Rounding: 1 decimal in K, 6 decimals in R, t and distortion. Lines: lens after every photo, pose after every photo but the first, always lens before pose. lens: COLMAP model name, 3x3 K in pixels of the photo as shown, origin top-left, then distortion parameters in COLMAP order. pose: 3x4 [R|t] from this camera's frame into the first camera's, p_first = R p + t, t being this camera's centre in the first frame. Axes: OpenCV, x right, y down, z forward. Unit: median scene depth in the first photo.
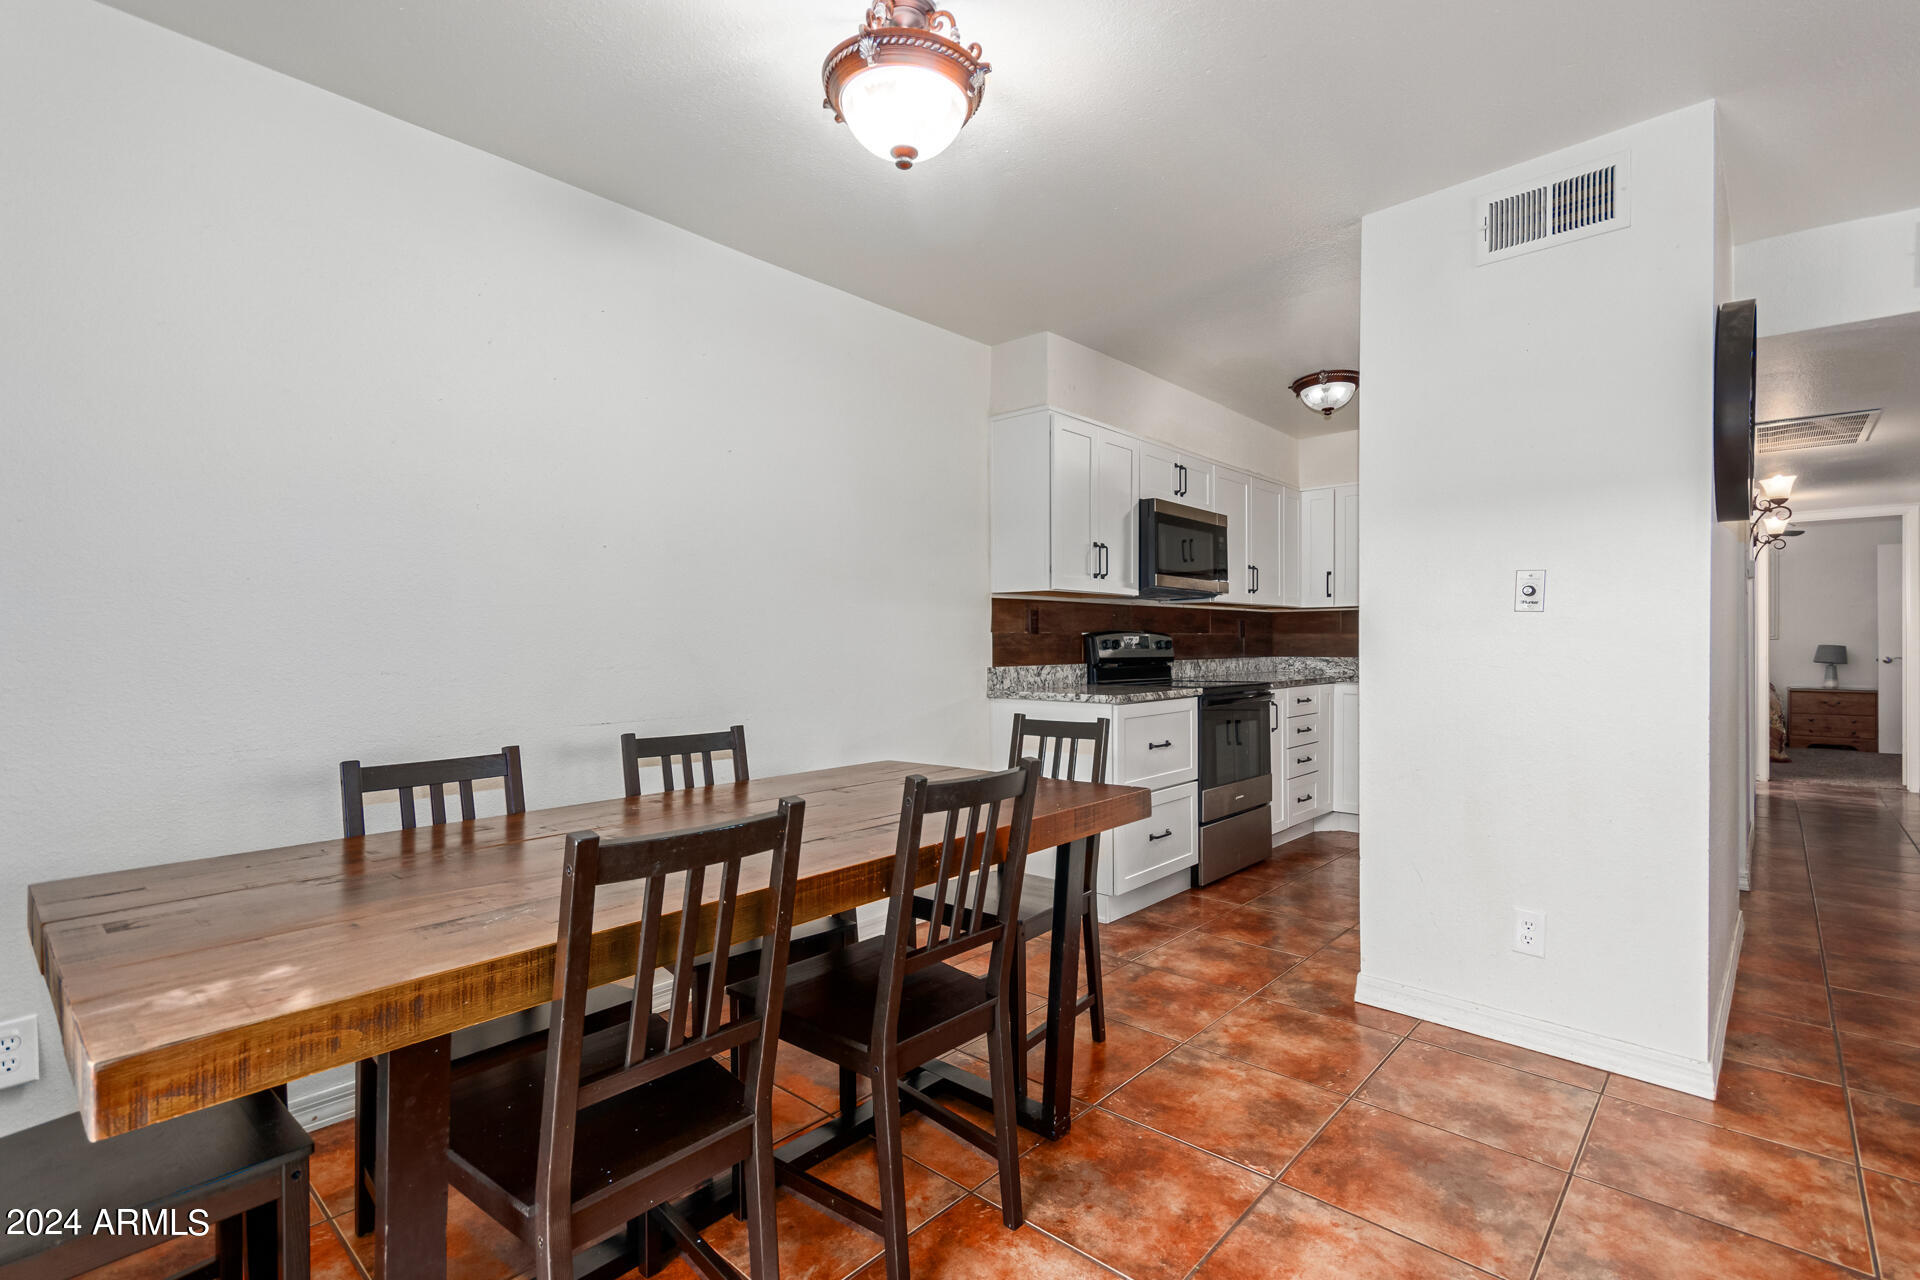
lens RADIAL K [[890.9, 0, 962.3], [0, 890.9, 643.2], [0, 0, 1]] dist [0.003663, 0.000075]
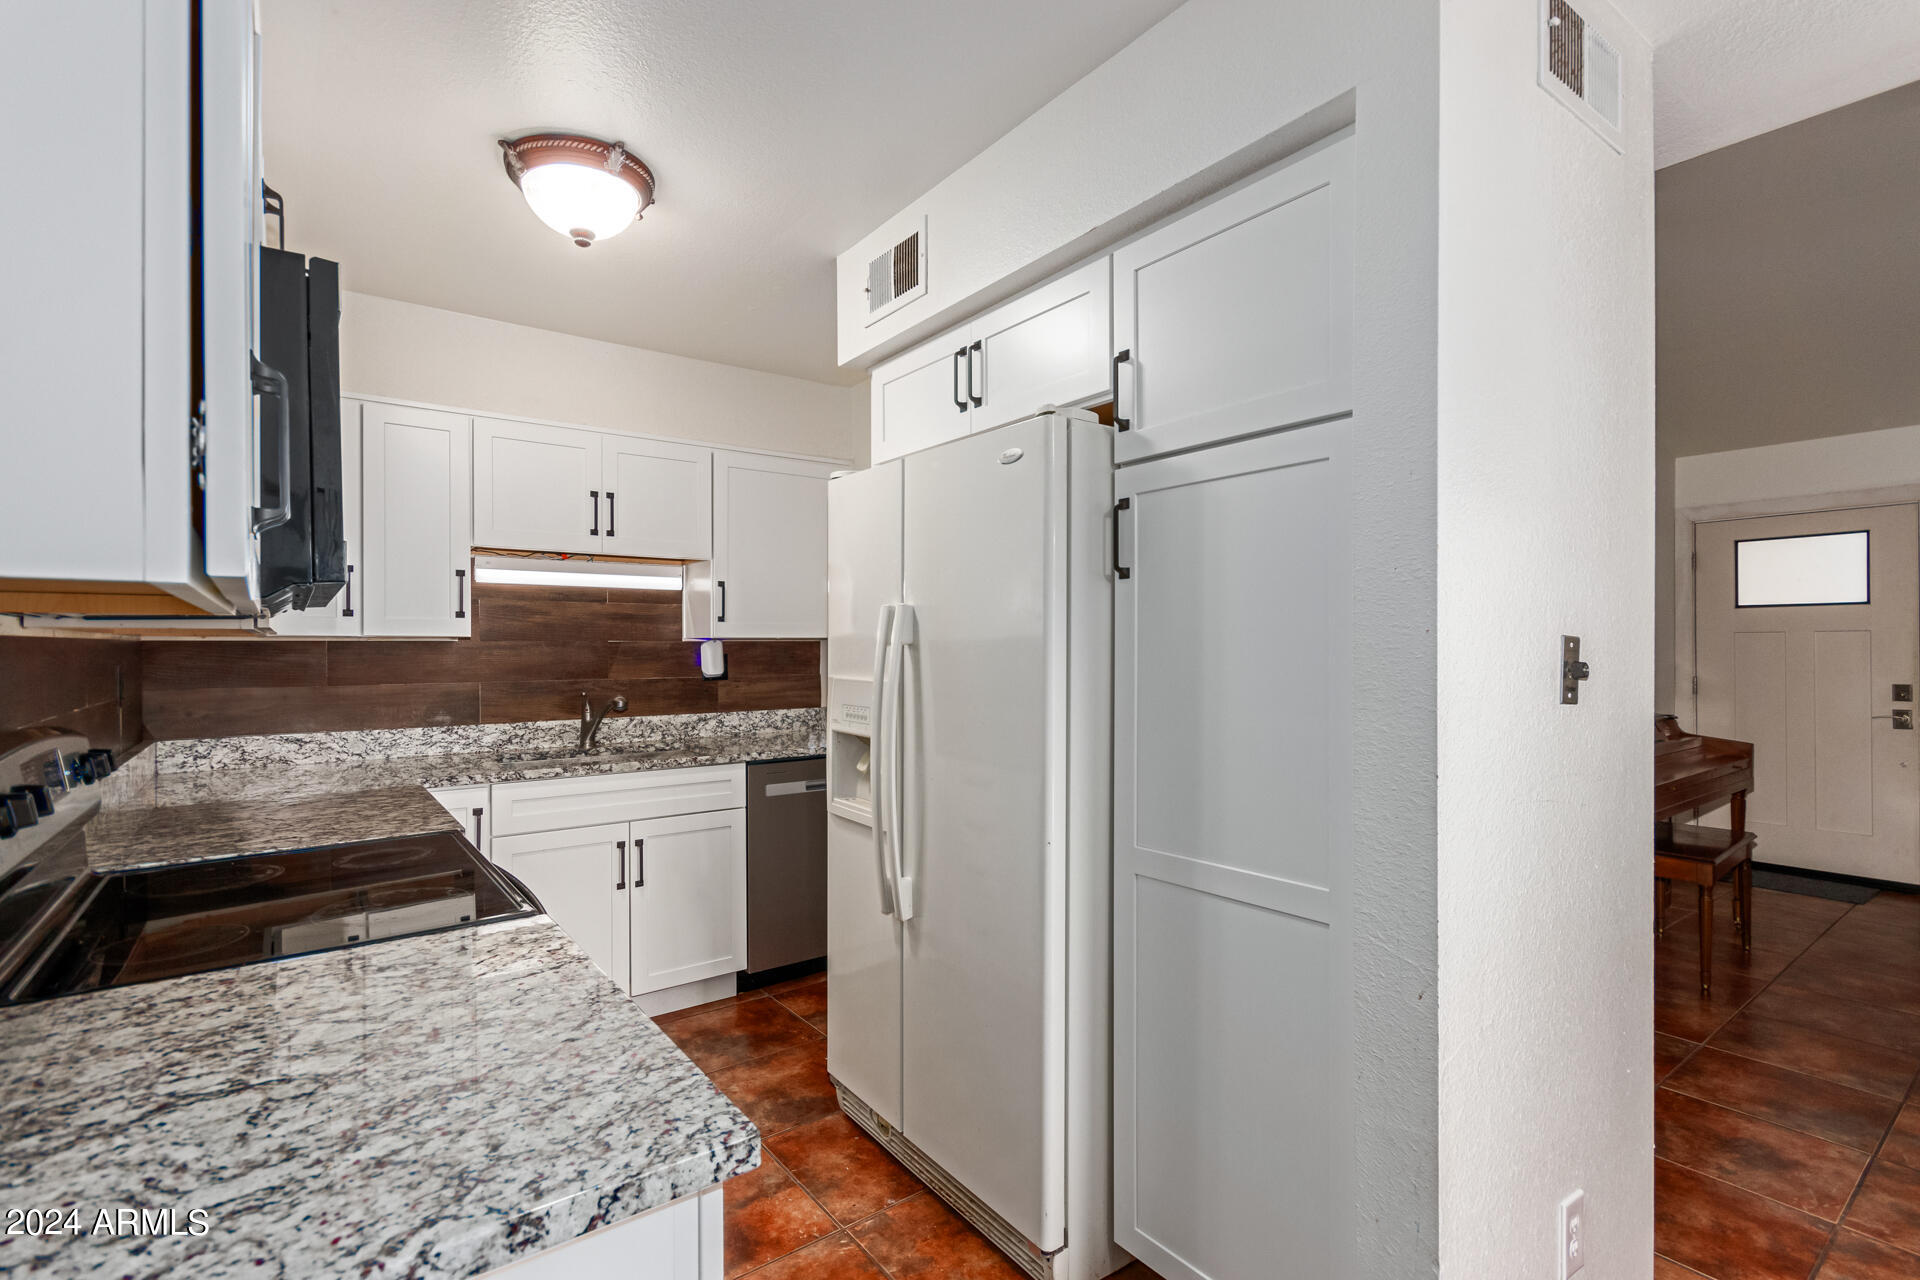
lens RADIAL K [[890.9, 0, 952.0], [0, 890.9, 643.4], [0, 0, 1]] dist [0.003663, 0.000075]
pose [[0.172279, 0.002329, 0.985045, -0.024036], [0.007311, 0.999967, -0.003643, -0.032473], [-0.985021, 0.007829, 0.172257, 0.582864]]
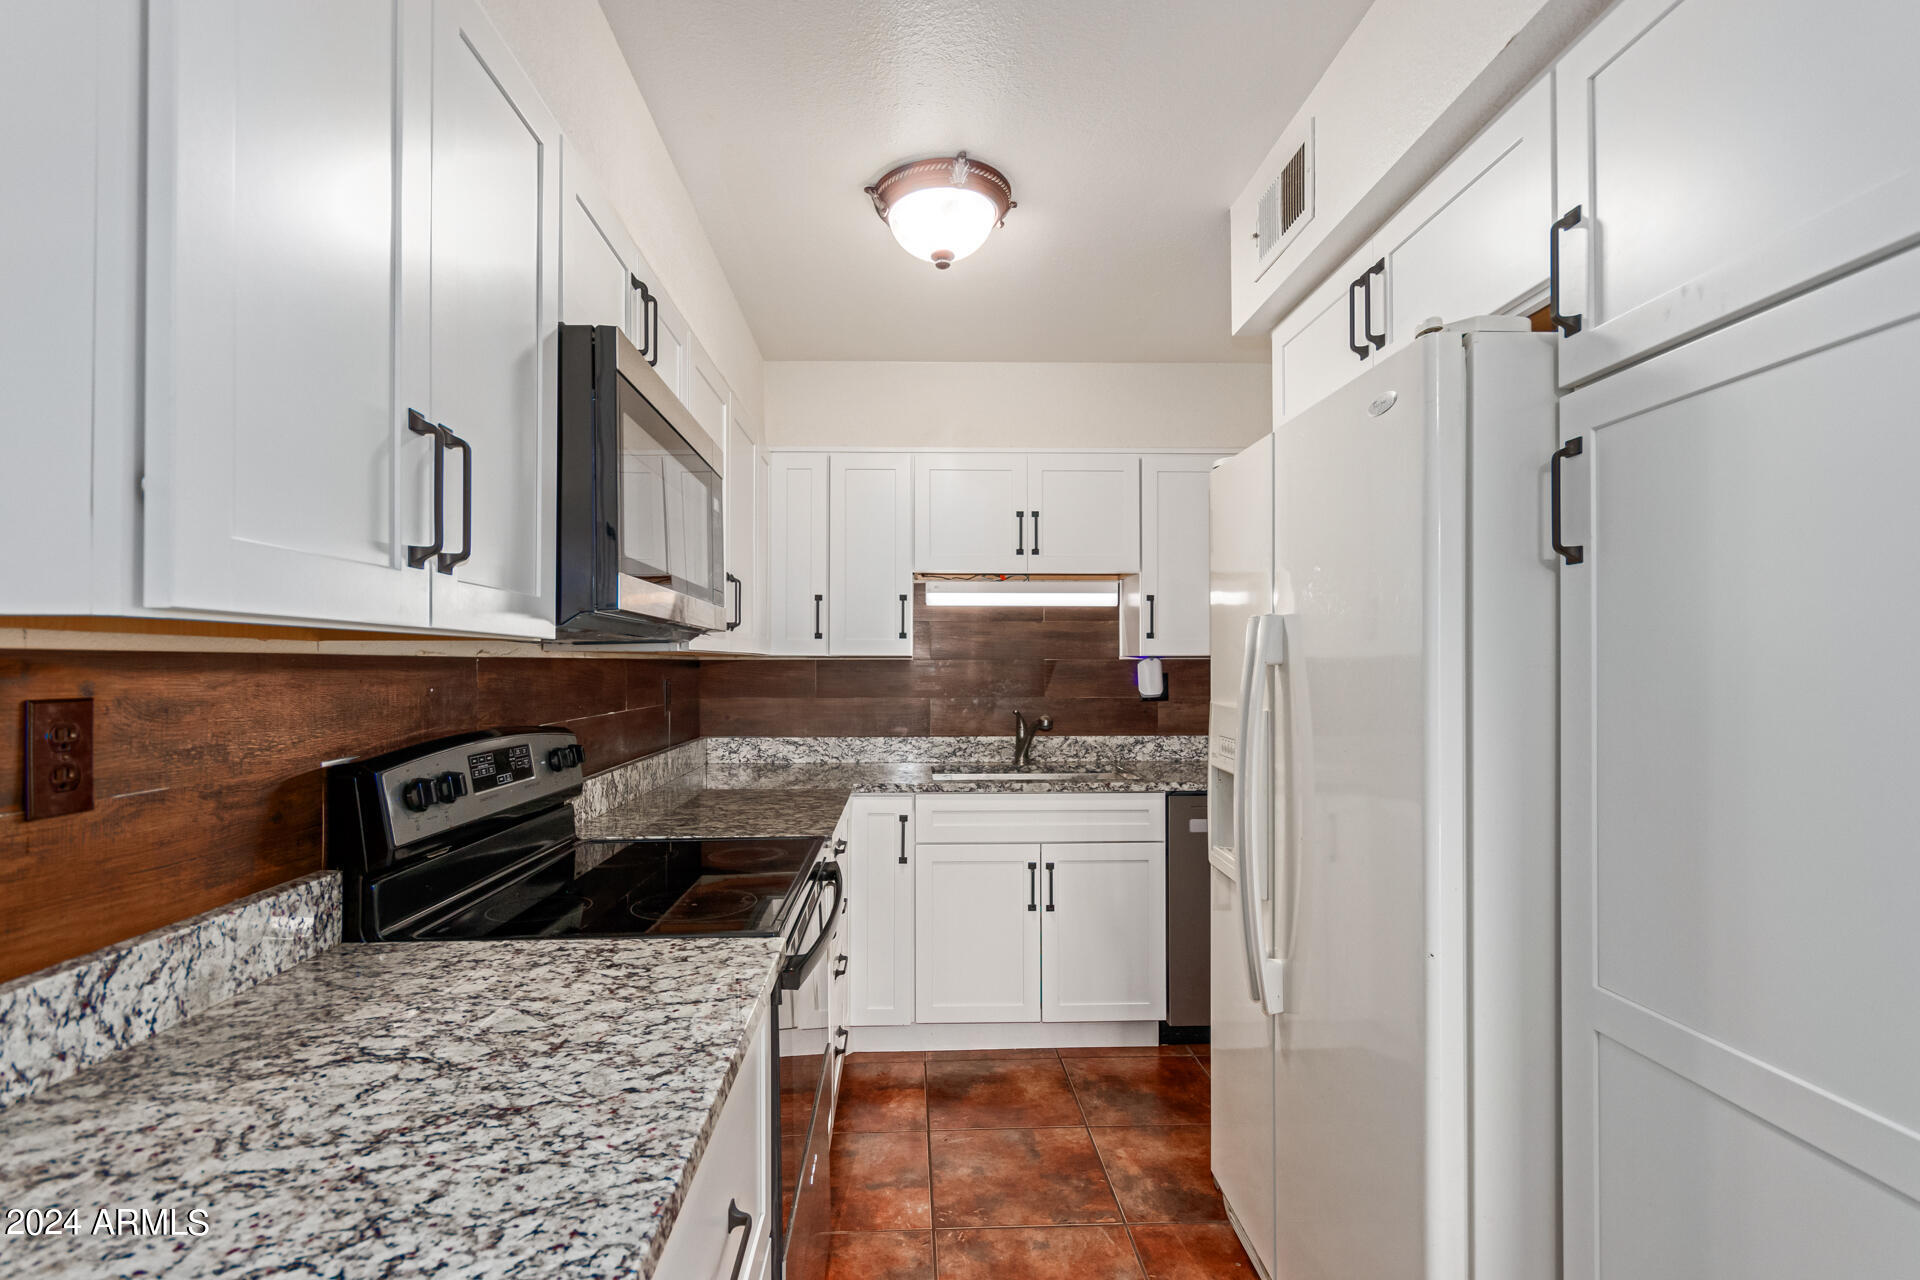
lens RADIAL K [[890.9, 0, 945.8], [0, 890.9, 650.6], [0, 0, 1]] dist [0.003663, 0.000075]
pose [[0.710665, 0.009384, 0.703468, 0.060550], [0.004486, 0.999830, -0.017870, -0.033426], [-0.703517, 0.015855, 0.710502, 0.528971]]
